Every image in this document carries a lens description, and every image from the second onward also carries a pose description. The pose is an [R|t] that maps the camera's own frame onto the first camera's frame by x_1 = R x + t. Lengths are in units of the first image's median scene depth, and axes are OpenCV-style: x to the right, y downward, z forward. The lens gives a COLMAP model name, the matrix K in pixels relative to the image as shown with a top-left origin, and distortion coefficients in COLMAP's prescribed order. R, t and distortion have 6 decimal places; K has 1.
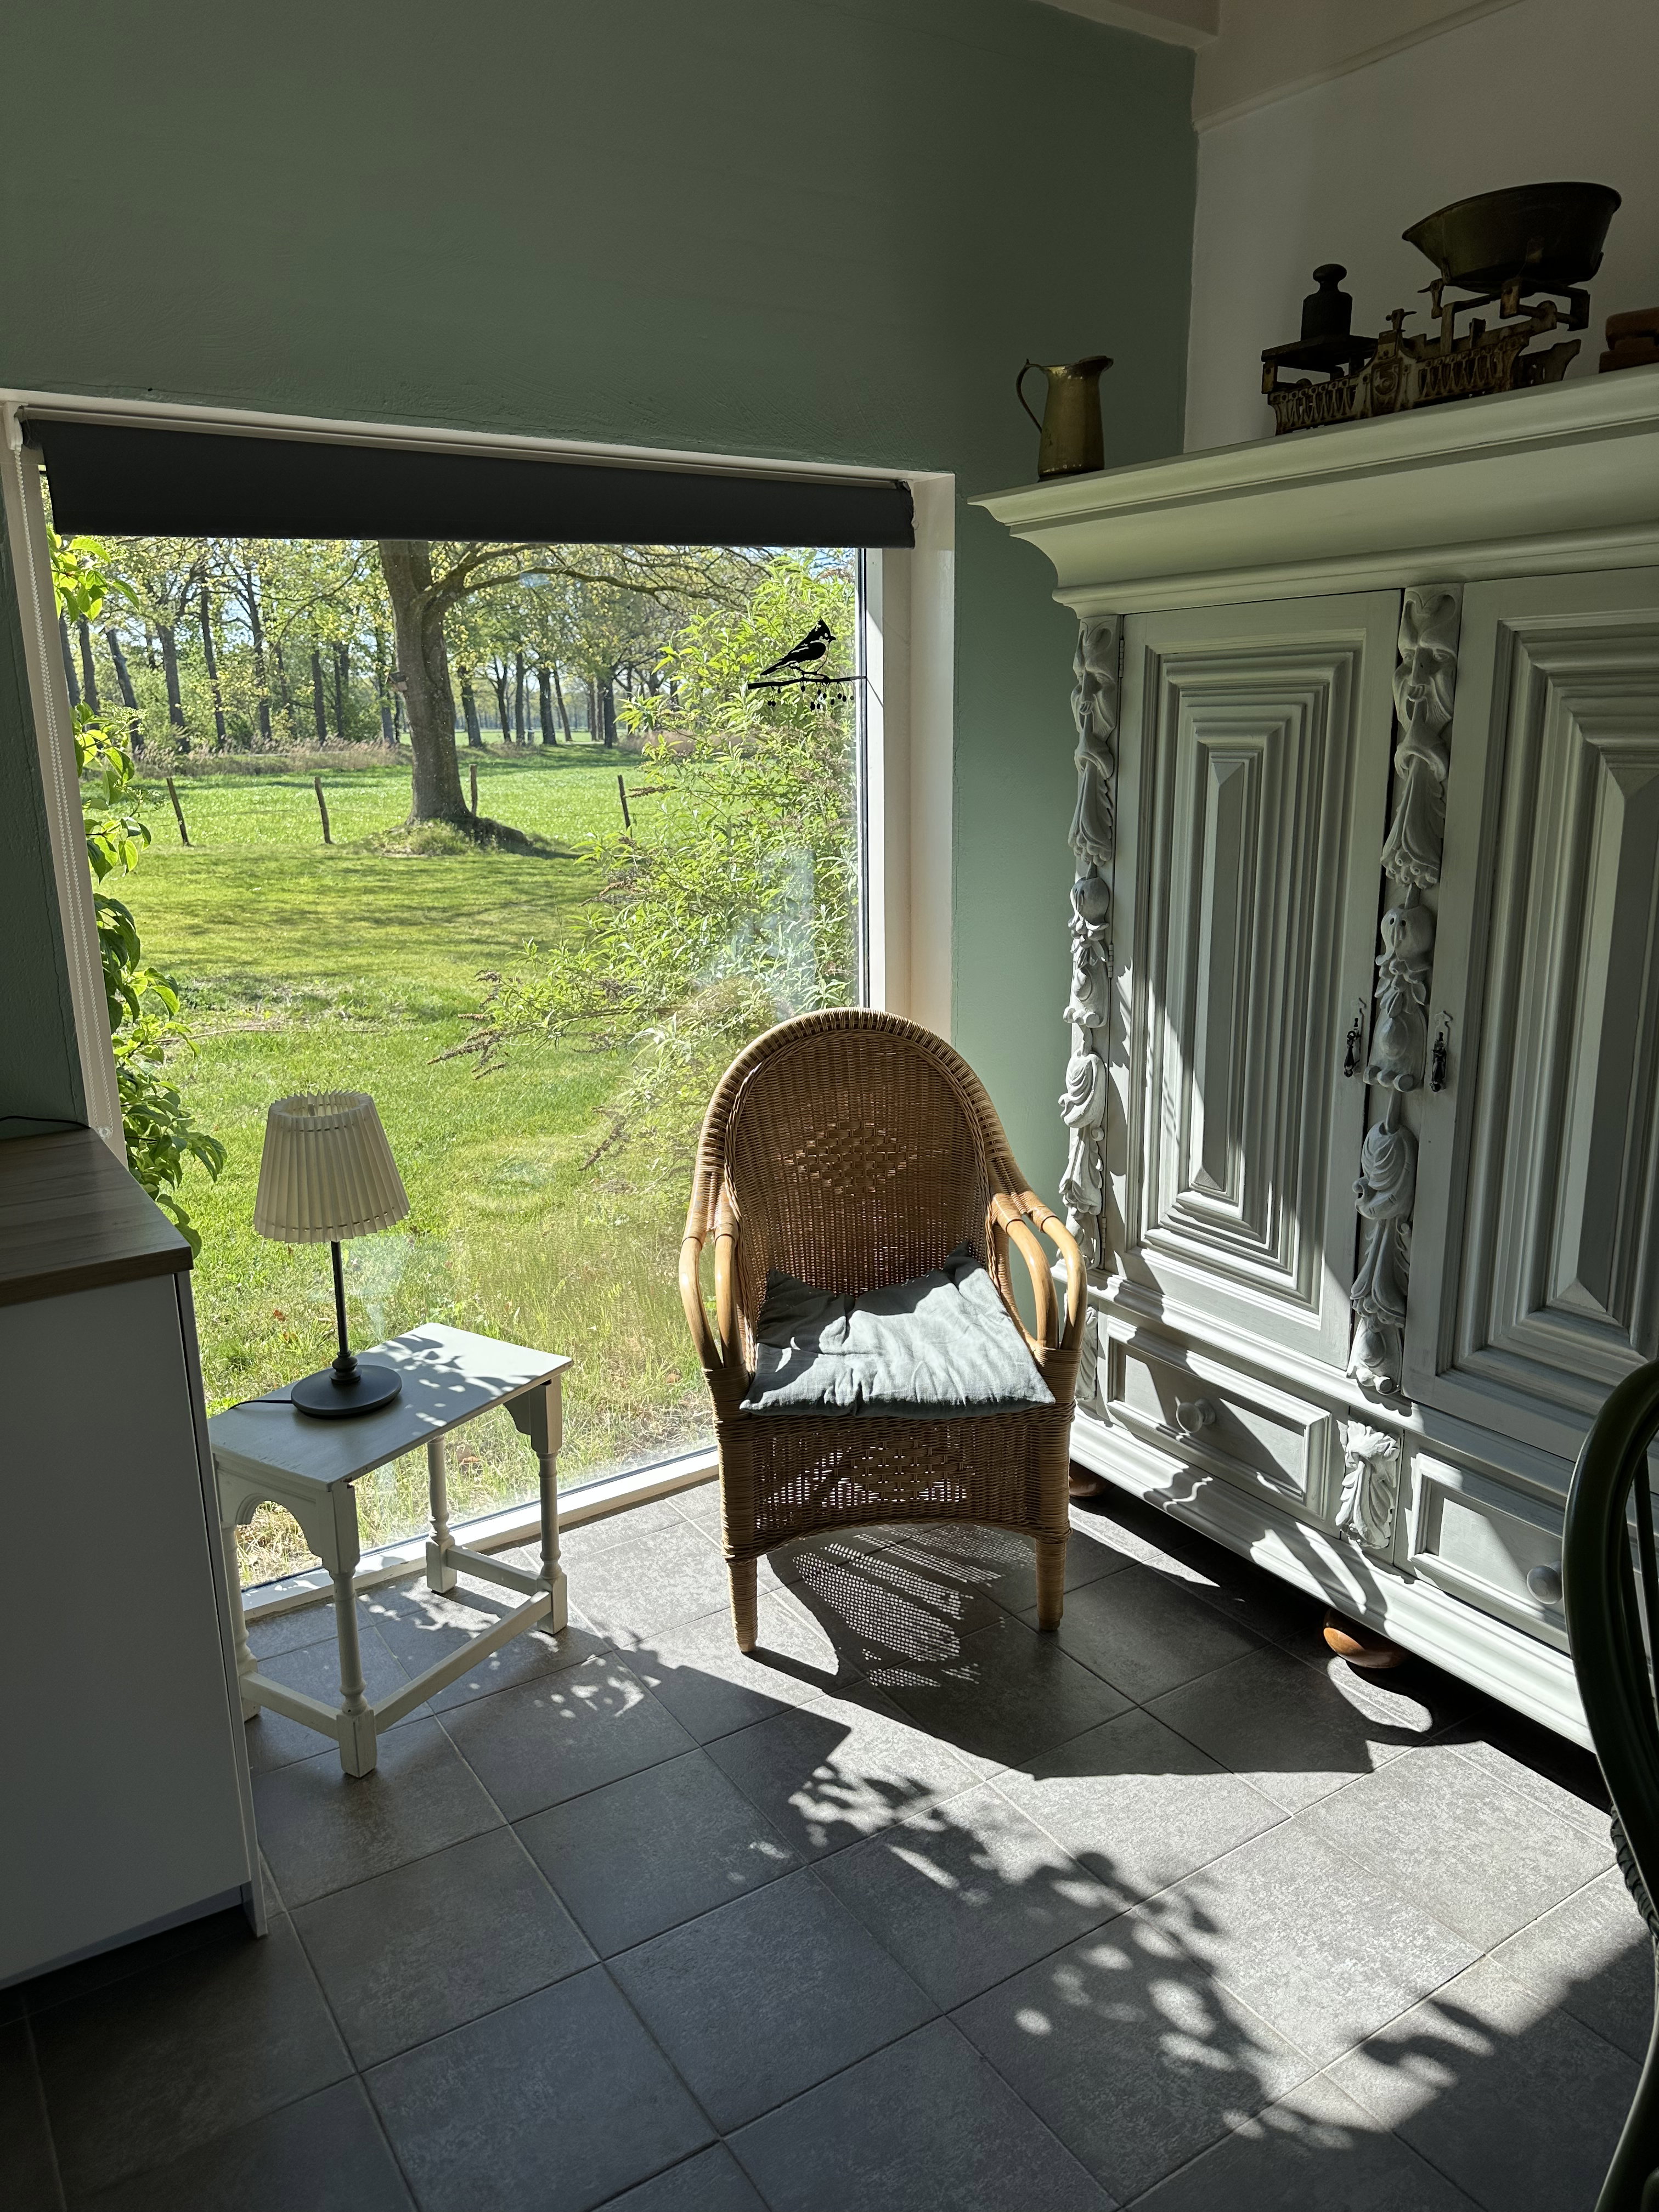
lens RADIAL K [[1539.3, 0, 829.3], [0, 1539.3, 1230.3], [0, 0, 1]] dist [0.006640, -0.036568]
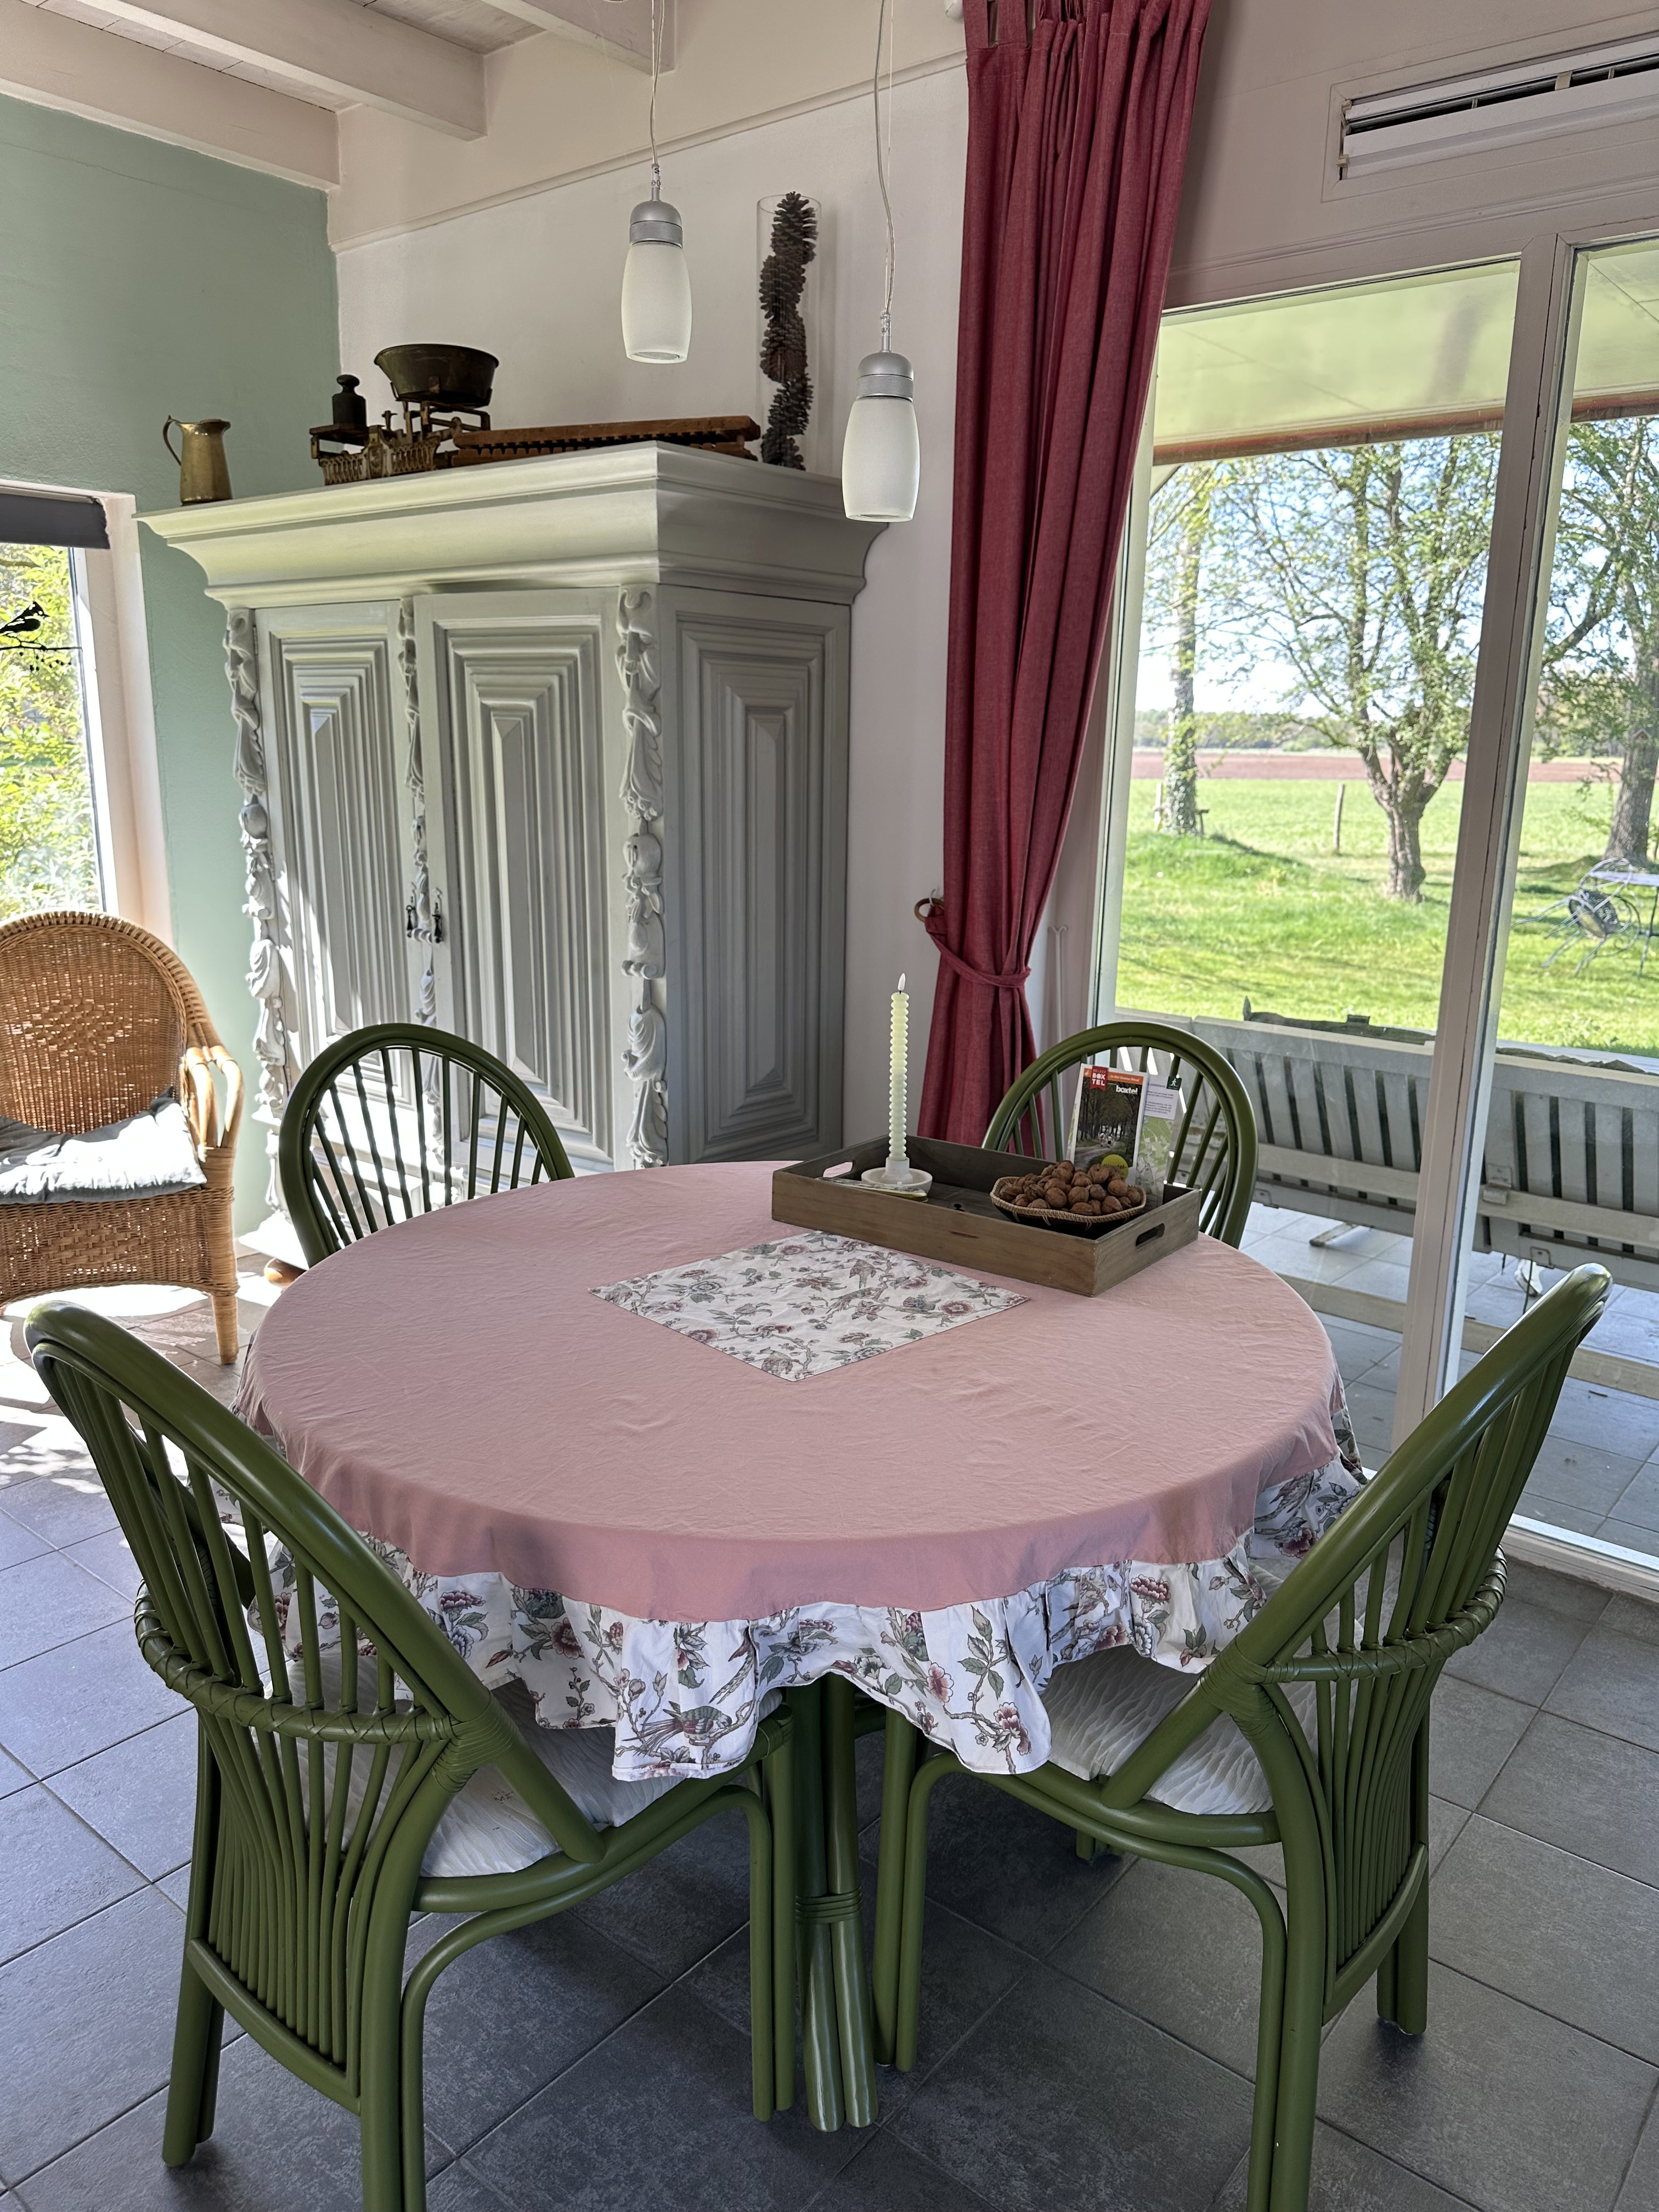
lens RADIAL K [[1583.2, 0, 826.1], [0, 1583.2, 1148.9], [0, 0, 1]] dist [0.067728, -0.108833]
pose [[0.954996, -0.043834, 0.293361, 0.225115], [0.062520, 0.996548, -0.054622, 0.169110], [-0.289954, 0.070504, 0.954440, -0.422038]]
